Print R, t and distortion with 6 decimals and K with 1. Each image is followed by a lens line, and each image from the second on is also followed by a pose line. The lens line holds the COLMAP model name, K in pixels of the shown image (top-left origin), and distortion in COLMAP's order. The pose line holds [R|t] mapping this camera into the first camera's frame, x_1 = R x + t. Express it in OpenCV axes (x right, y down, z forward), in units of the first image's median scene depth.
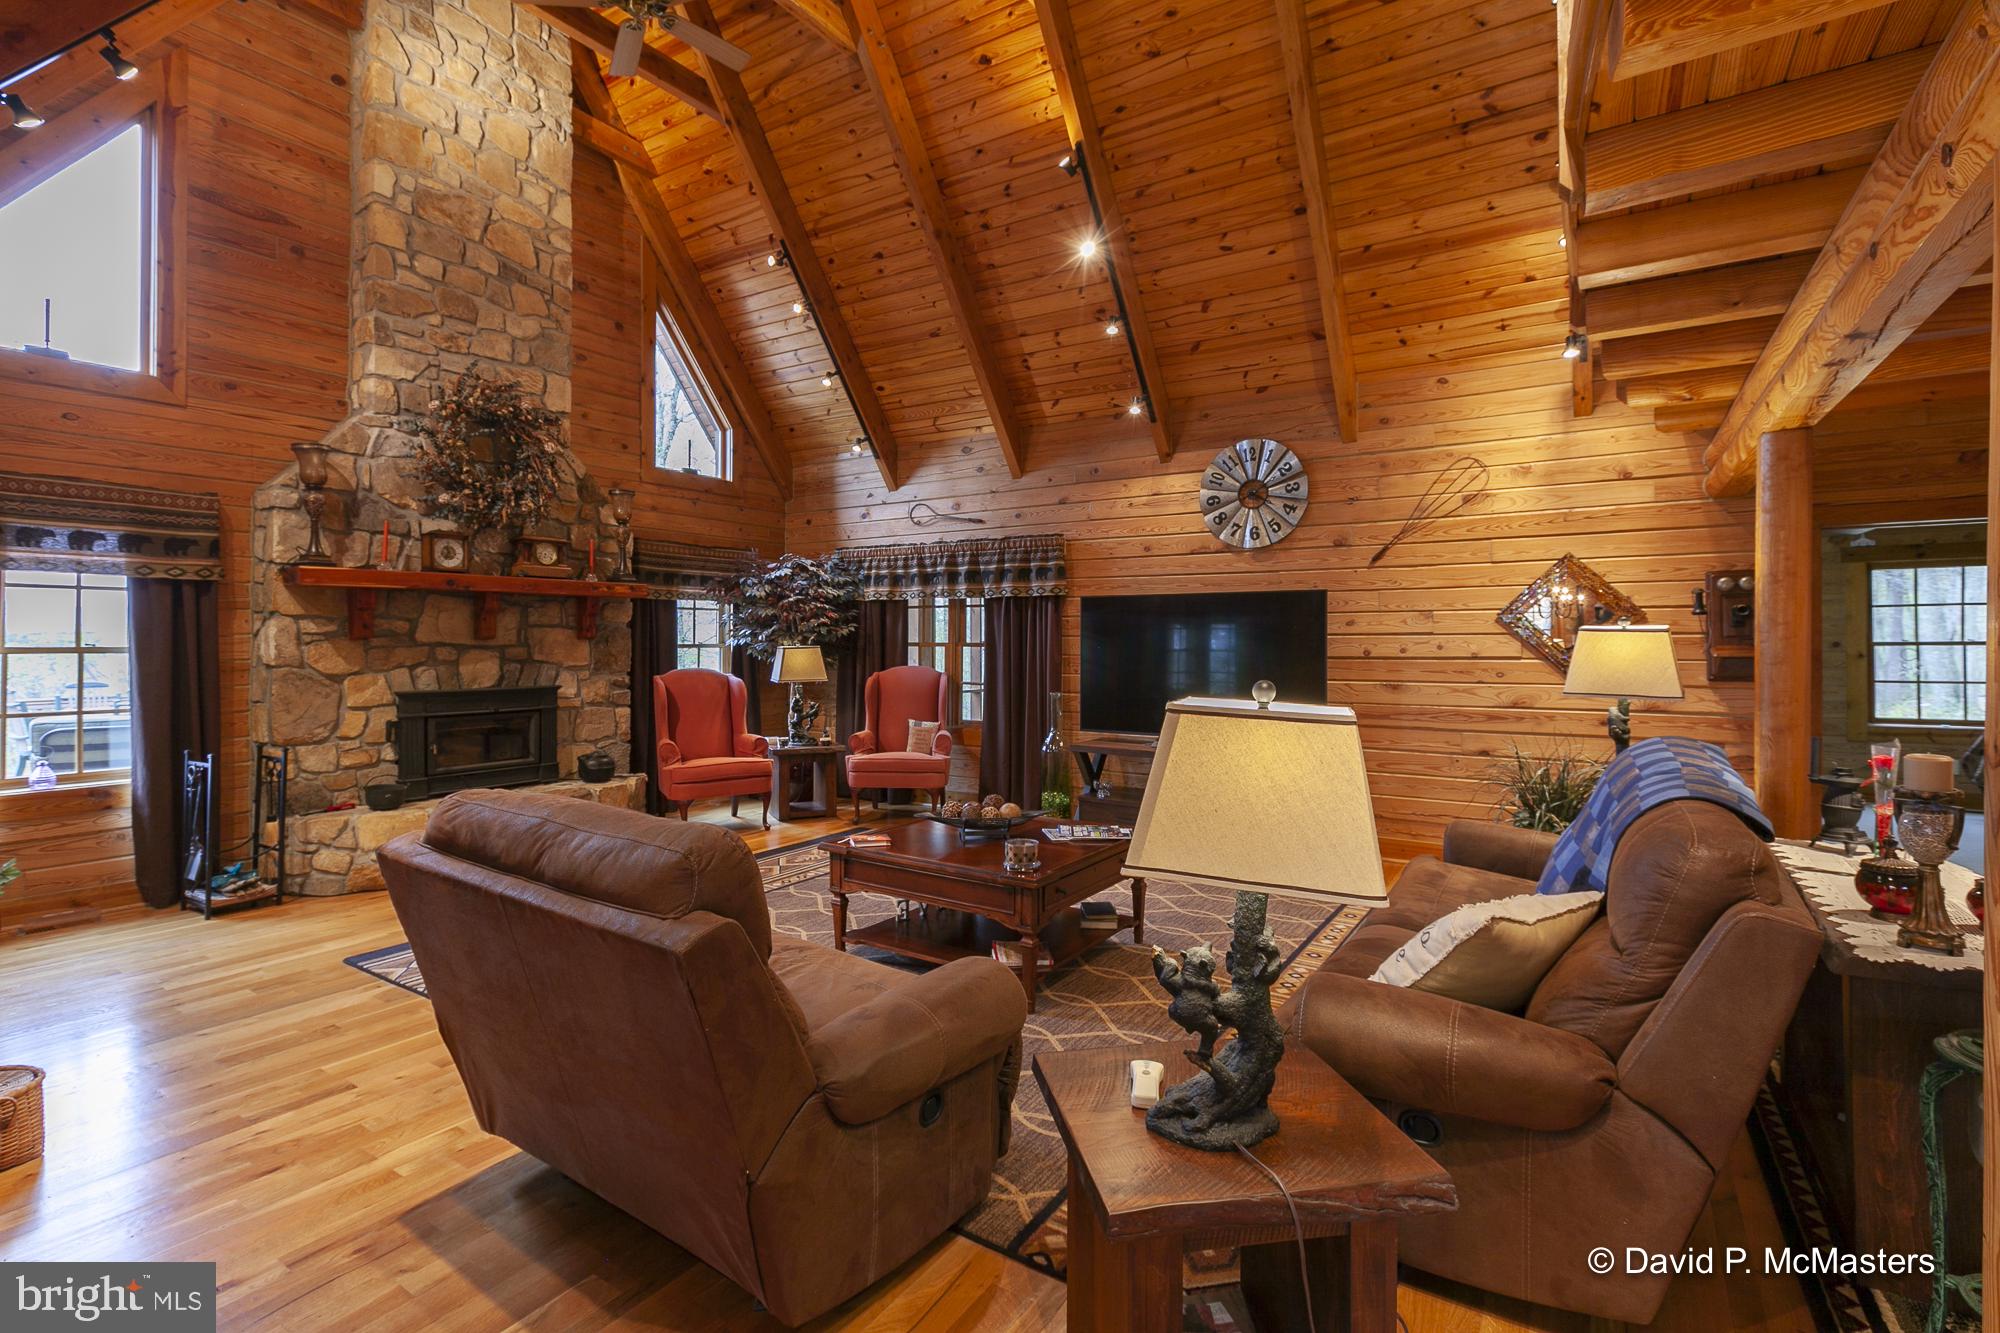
lens RADIAL K [[911.0, 0, 1005.8], [0, 911.0, 651.8], [0, 0, 1]] dist [0.003427, -0.003408]
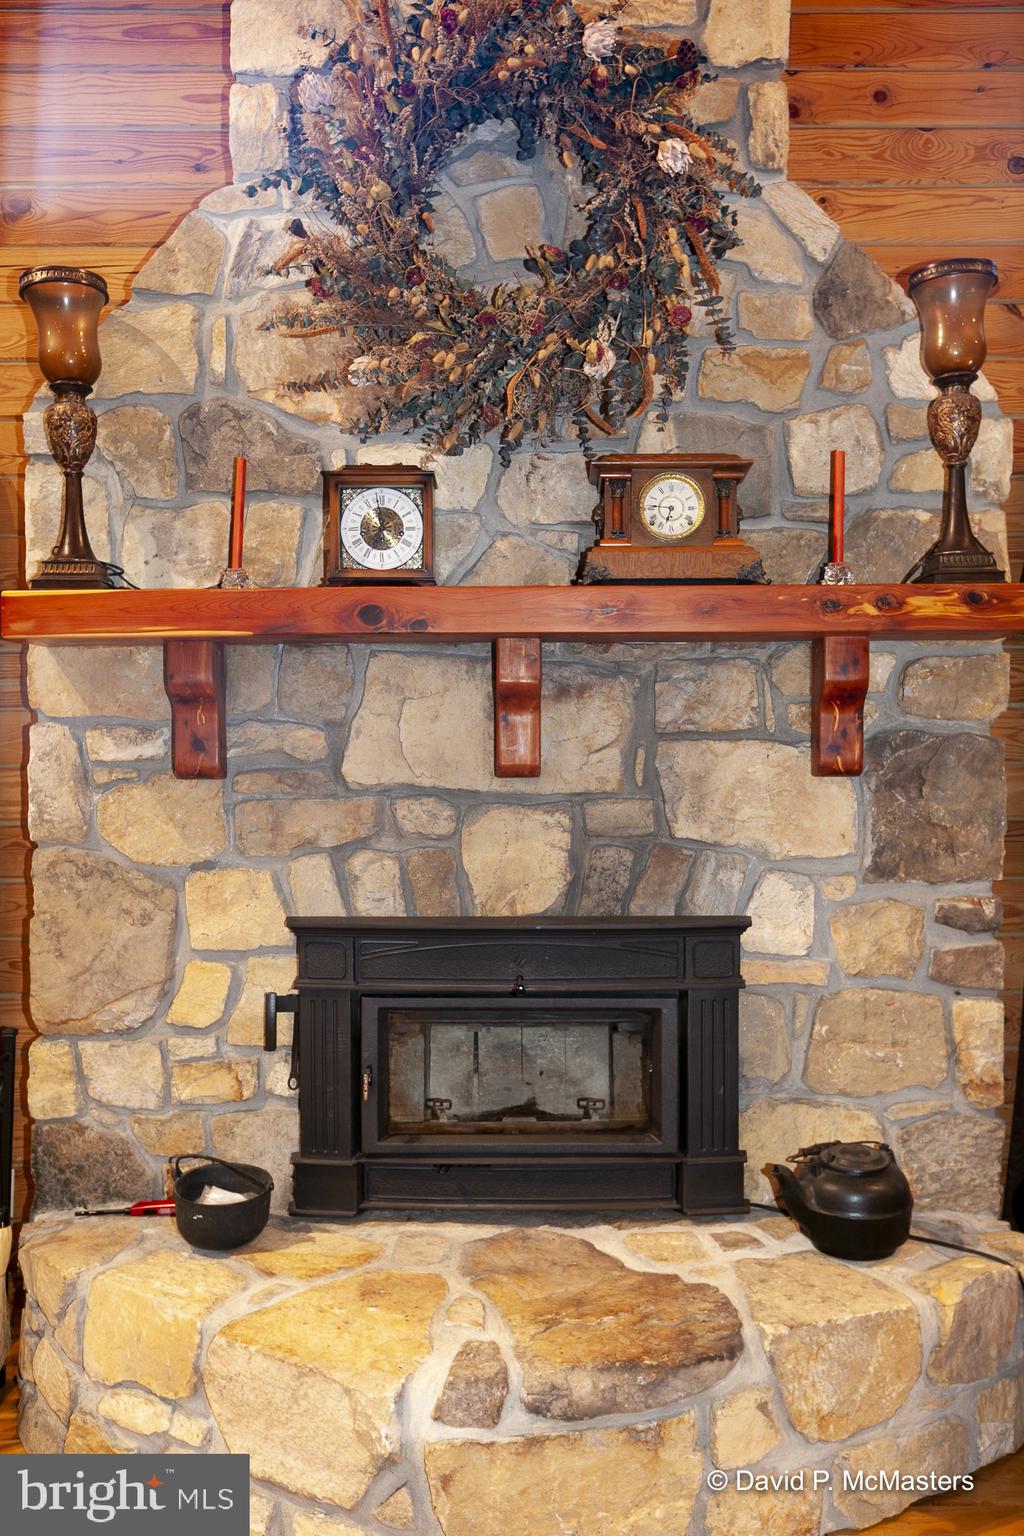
lens RADIAL K [[1240.9, 0, 513.3], [0, 1240.9, 772.2], [0, 0, 1]] dist [0.011784, -0.002155]
pose [[0.542690, 0.001902, -0.839931, -0.187337], [-0.007668, 0.999967, -0.002689, -0.014622], [0.839898, 0.007900, 0.542686, 0.779650]]
